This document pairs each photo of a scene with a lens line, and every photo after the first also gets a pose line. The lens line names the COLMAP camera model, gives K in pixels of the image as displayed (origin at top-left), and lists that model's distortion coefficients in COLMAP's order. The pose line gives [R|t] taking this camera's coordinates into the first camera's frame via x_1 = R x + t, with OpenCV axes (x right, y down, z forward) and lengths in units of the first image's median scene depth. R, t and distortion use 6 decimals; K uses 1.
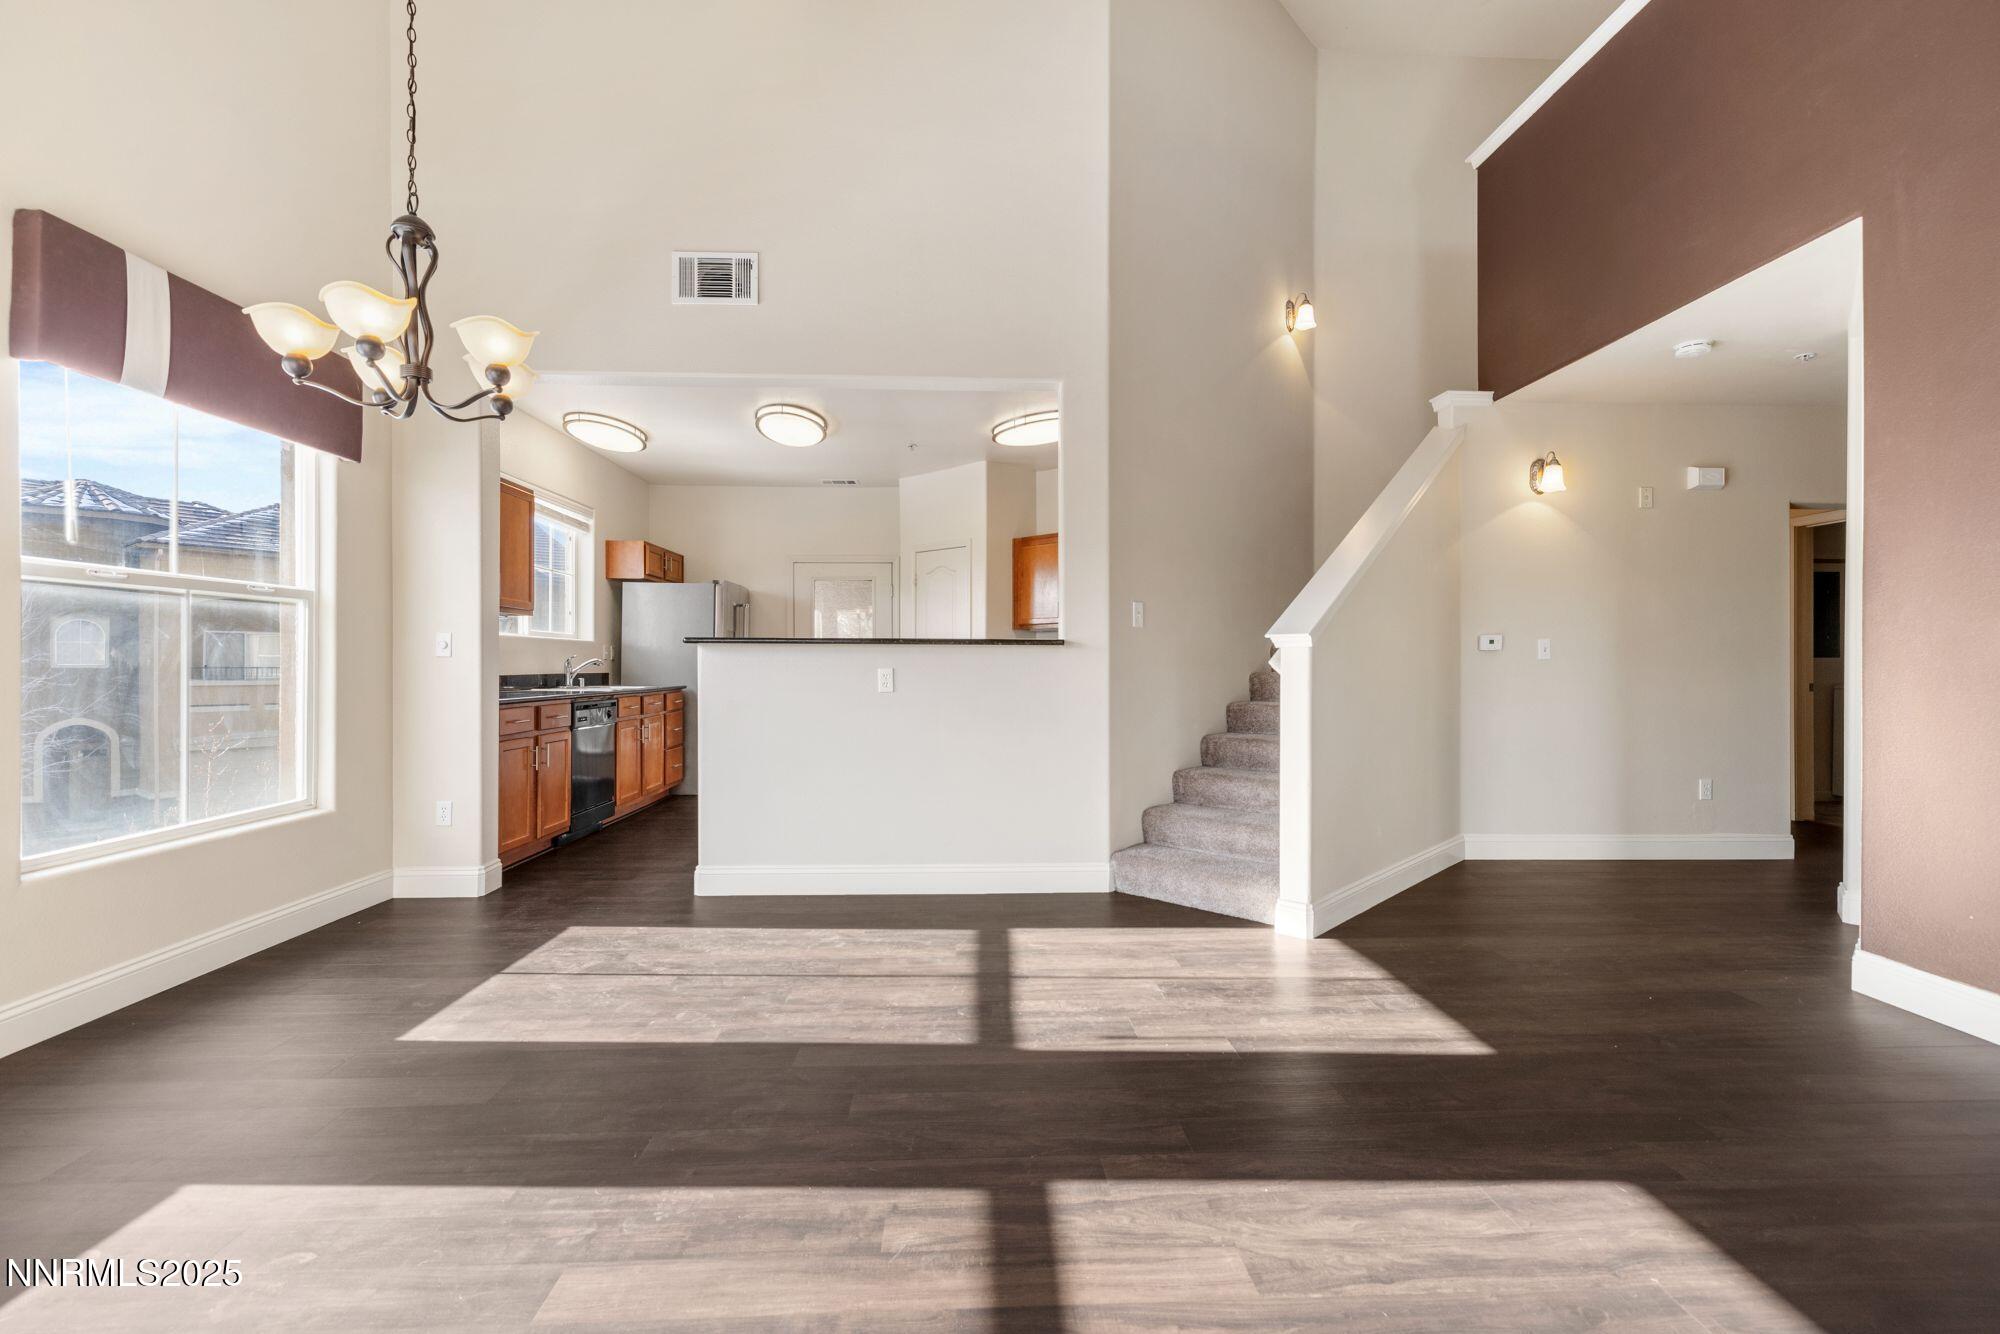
lens RADIAL K [[840.7, 0, 980.2], [0, 840.7, 654.0], [0, 0, 1]] dist [0.007917, 0.000072]
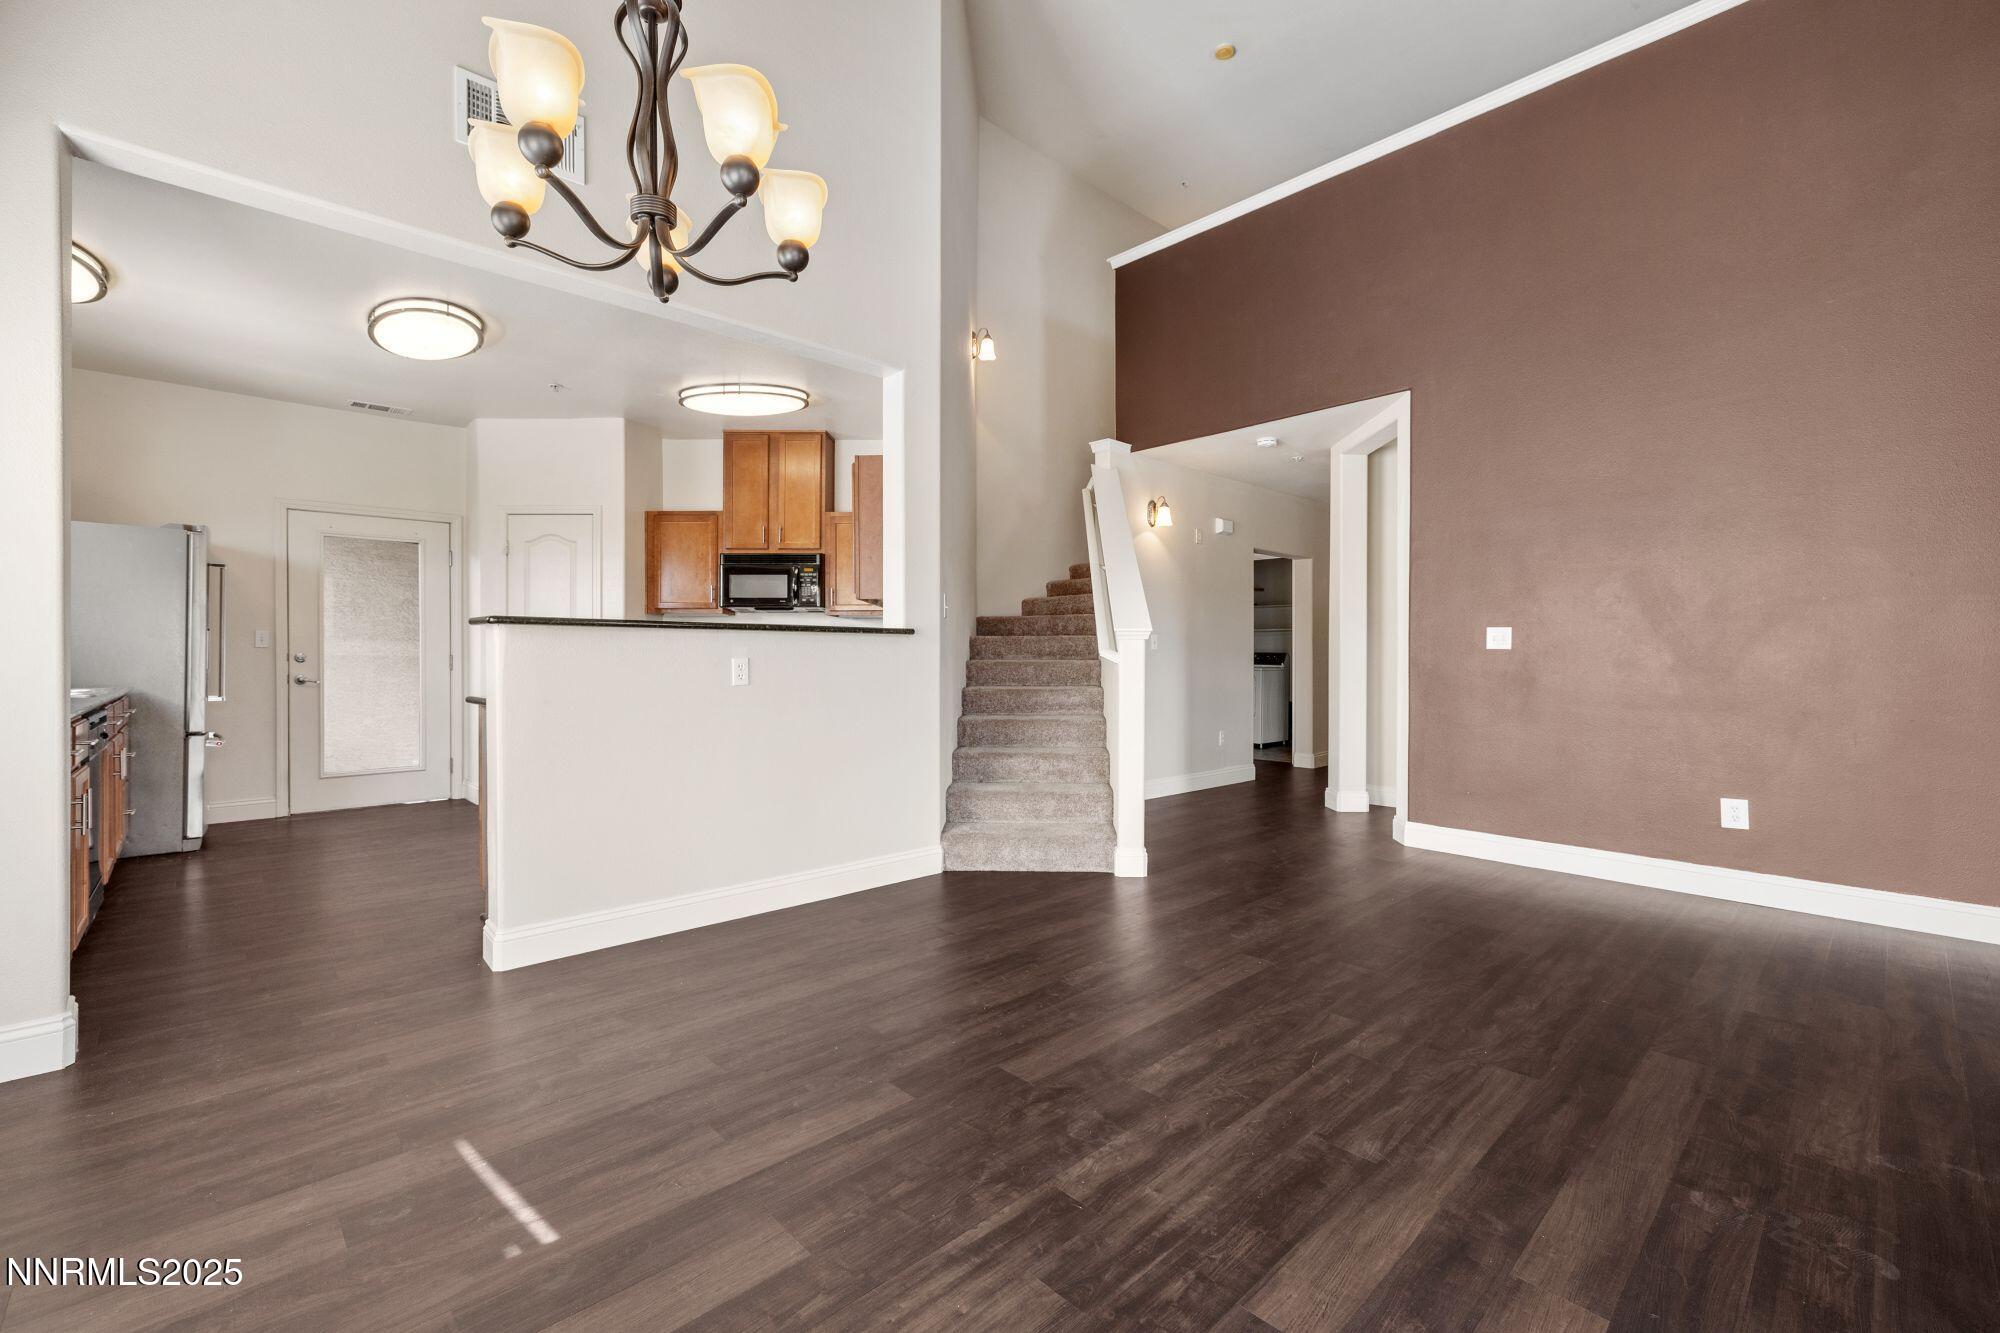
lens RADIAL K [[840.7, 0, 980.2], [0, 840.7, 653.5], [0, 0, 1]] dist [0.007917, 0.000072]
pose [[0.763392, 0.000746, 0.645935, -0.482340], [-0.008227, 0.999929, 0.008568, 0.003235], [-0.645883, -0.011854, 0.763344, 0.181618]]
